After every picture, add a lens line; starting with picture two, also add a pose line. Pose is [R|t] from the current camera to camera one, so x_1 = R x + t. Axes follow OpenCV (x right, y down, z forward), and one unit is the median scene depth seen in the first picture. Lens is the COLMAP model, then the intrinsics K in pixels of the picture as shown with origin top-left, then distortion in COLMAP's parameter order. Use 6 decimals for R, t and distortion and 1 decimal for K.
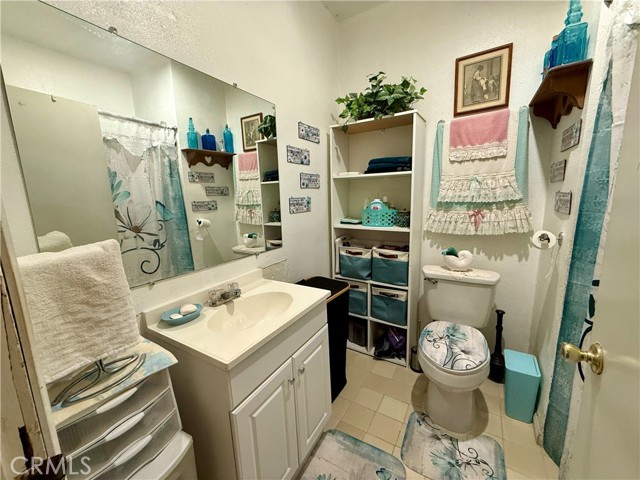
lens RADIAL K [[254.8, 0, 317.5], [0, 254.8, 240.2], [0, 0, 1]] dist [-0.002299, 0.000949]
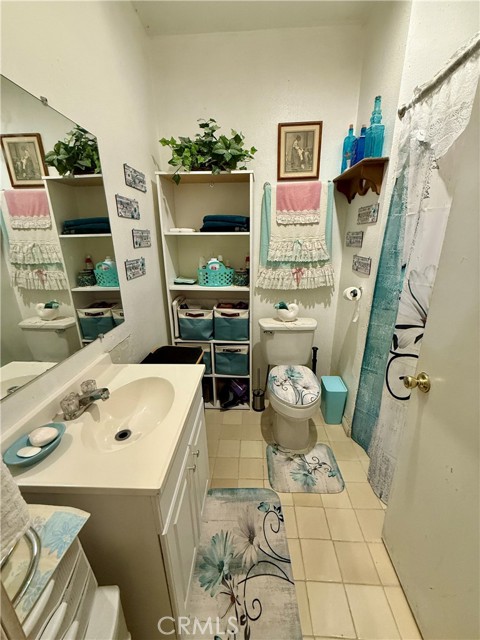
lens RADIAL K [[254.8, 0, 239.7], [0, 254.8, 319.0], [0, 0, 1]] dist [-0.002299, 0.000949]
pose [[0.874140, -0.127784, 0.468562, -0.195118], [0.067844, 0.987435, 0.142720, -0.073993], [-0.480912, -0.092968, 0.871826, 0.083837]]
